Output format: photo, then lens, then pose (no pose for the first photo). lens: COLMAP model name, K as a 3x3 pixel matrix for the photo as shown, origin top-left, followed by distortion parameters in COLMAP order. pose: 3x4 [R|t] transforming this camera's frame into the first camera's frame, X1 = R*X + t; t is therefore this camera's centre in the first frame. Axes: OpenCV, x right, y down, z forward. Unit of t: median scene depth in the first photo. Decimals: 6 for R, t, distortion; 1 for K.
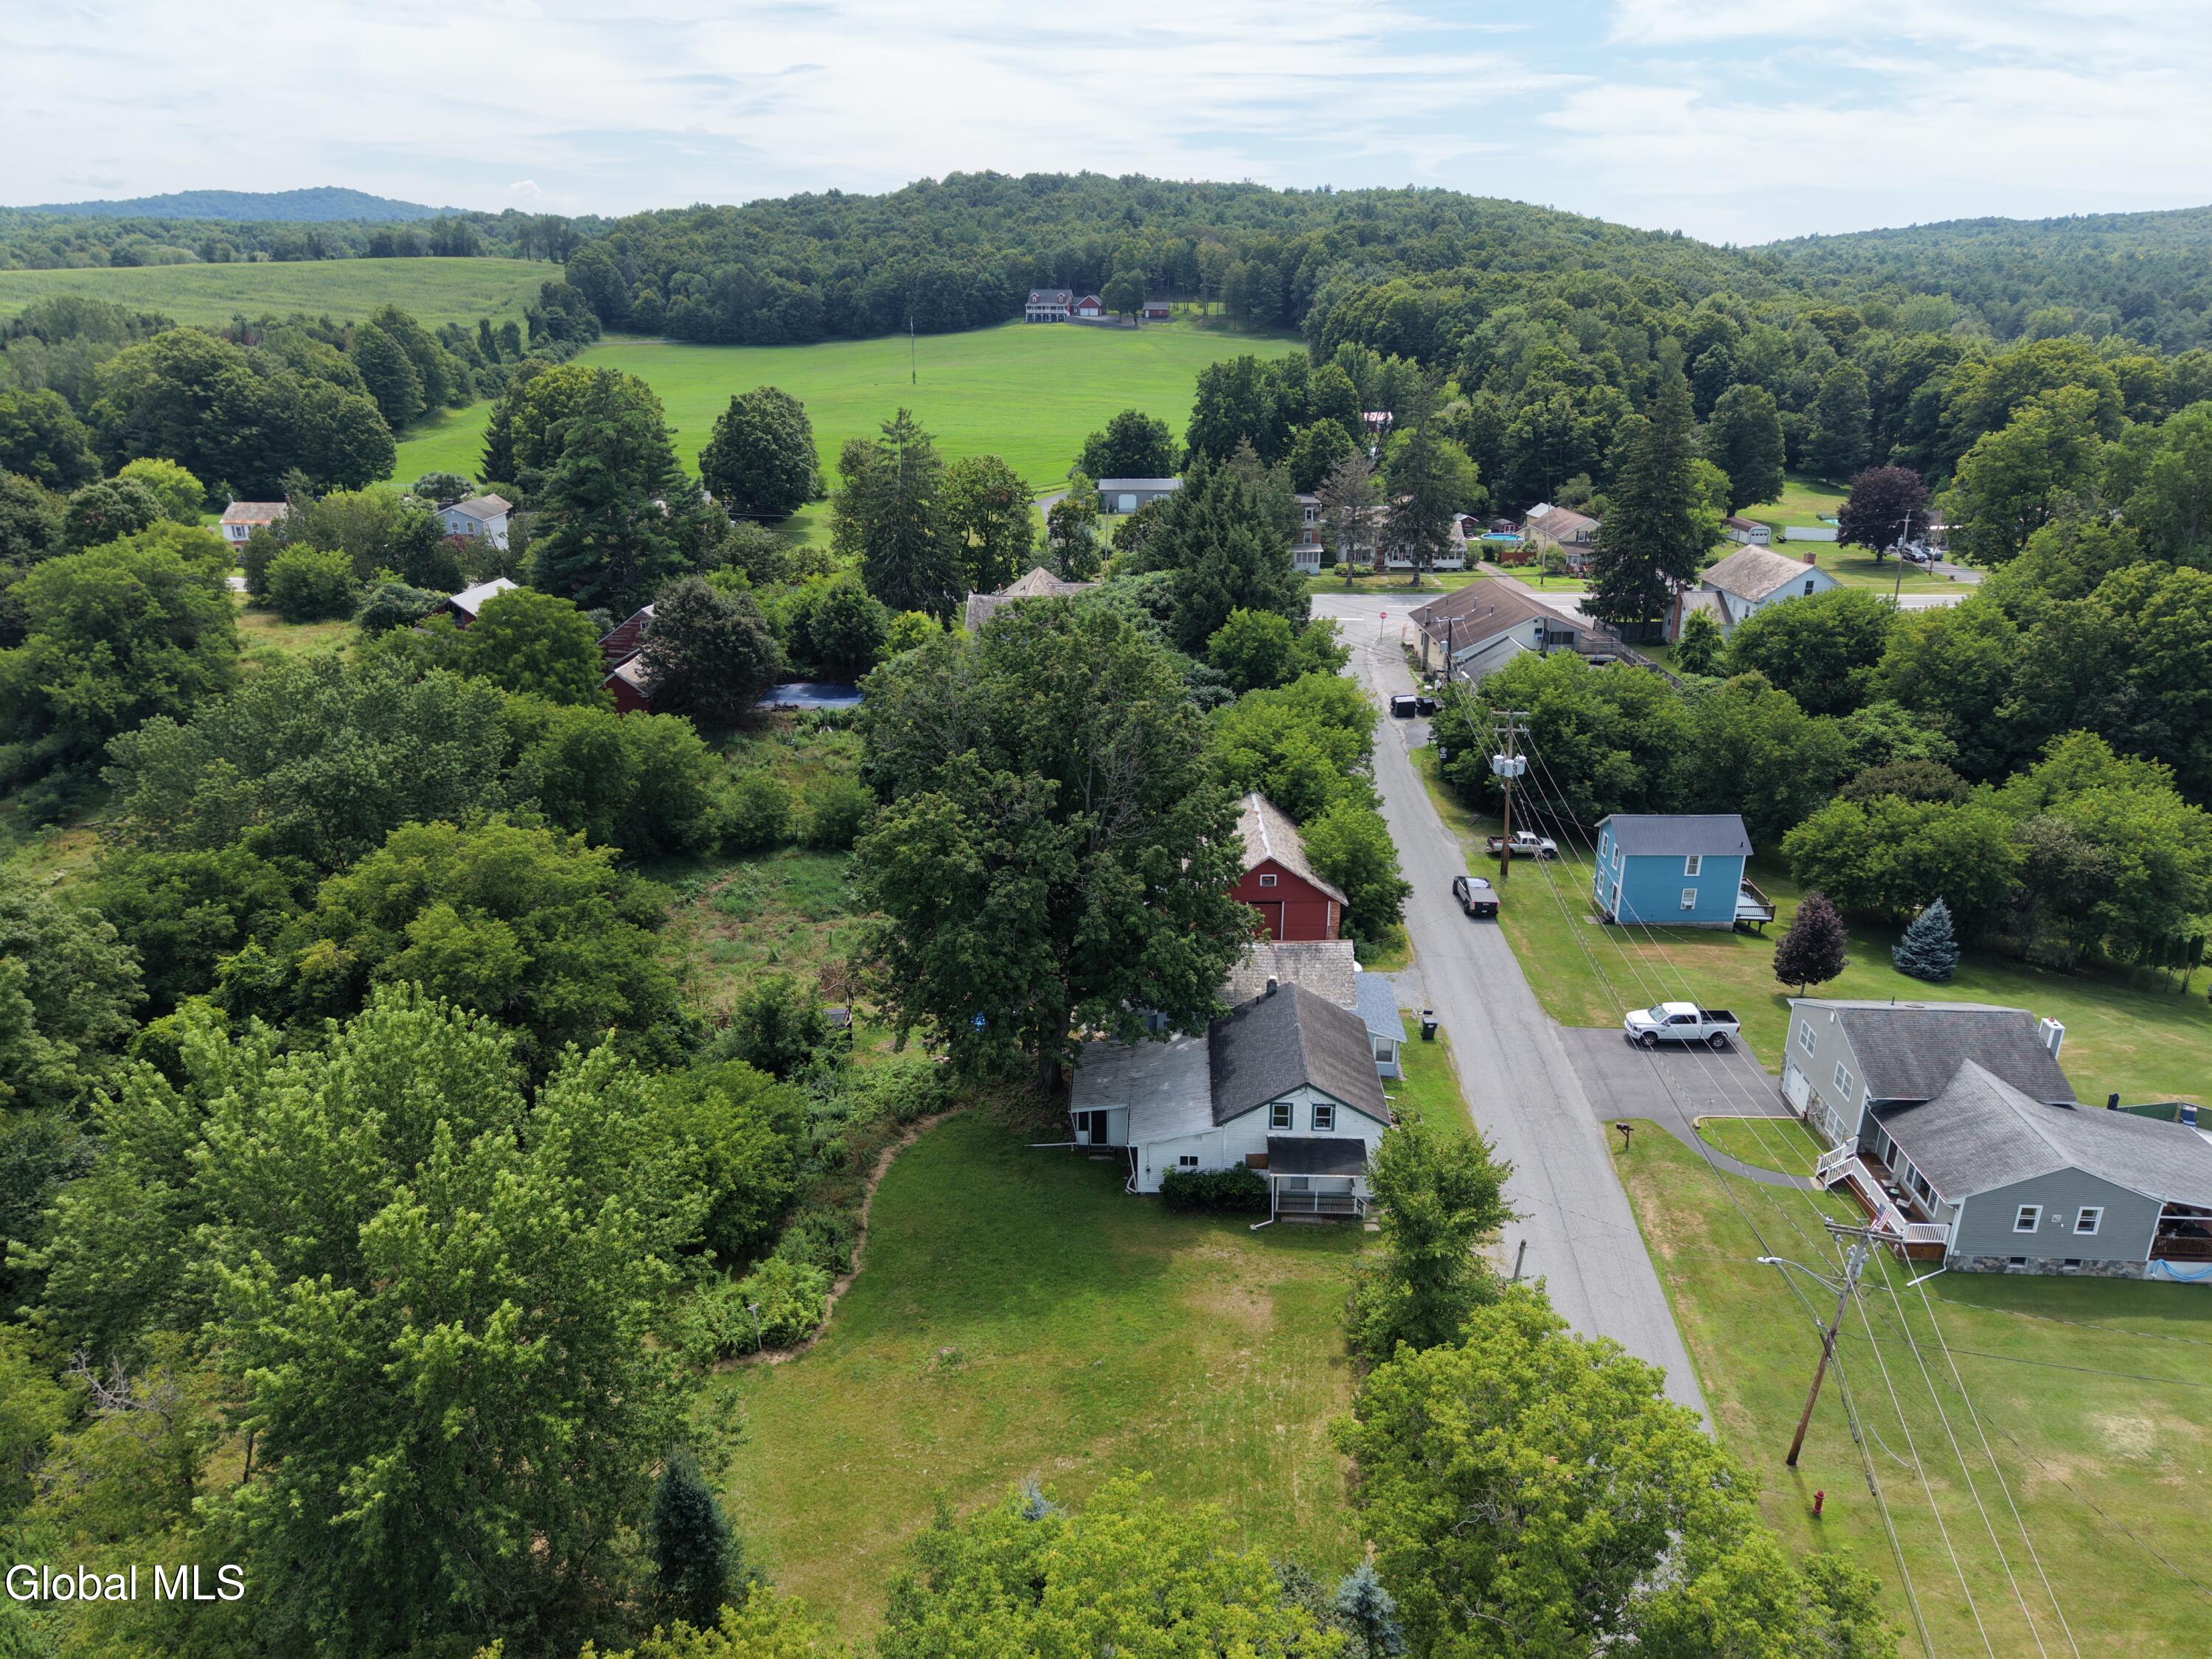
lens RADIAL K [[1475.6, 0, 1089.4], [0, 1475.6, 843.8], [0, 0, 1]] dist [0.052585, -0.038083]
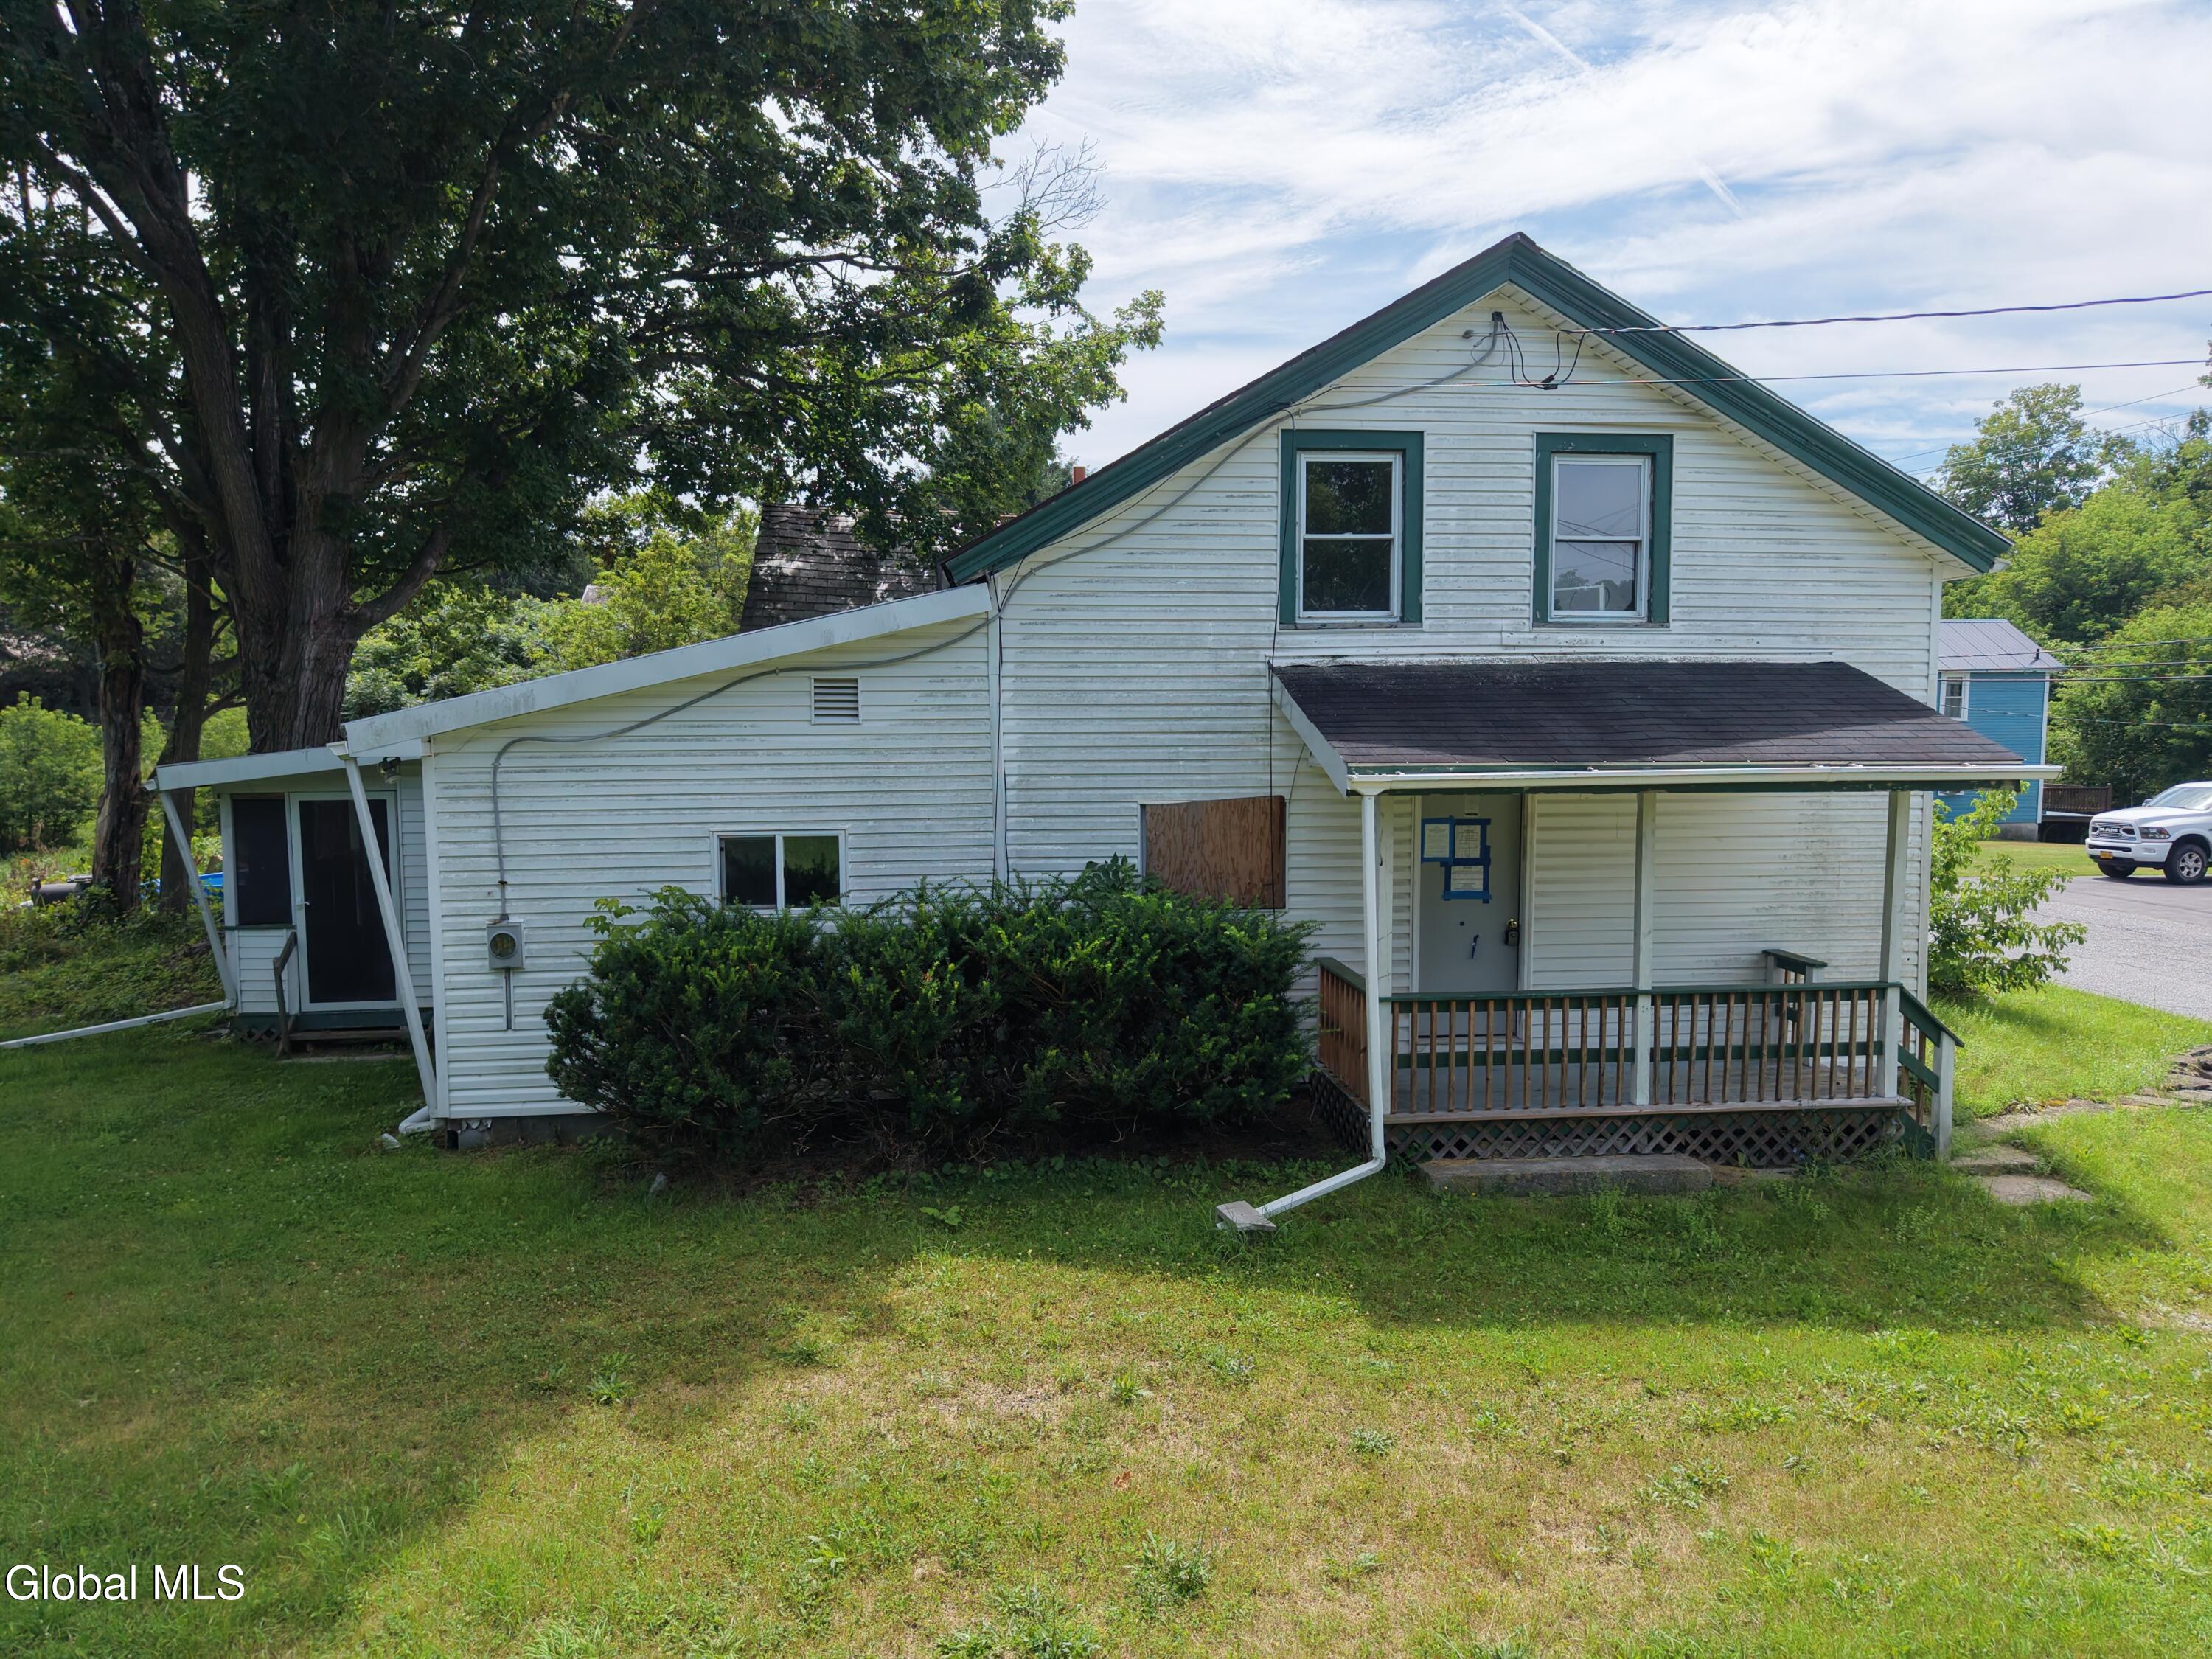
lens RADIAL K [[1475.6, 0, 1103.7], [0, 1475.6, 827.3], [0, 0, 1]] dist [0.052585, -0.038083]
pose [[0.986769, -0.001938, 0.162124, 0.076526], [0.048558, 0.957565, -0.284098, 0.259602], [-0.154694, 0.288211, 0.944989, 0.858645]]
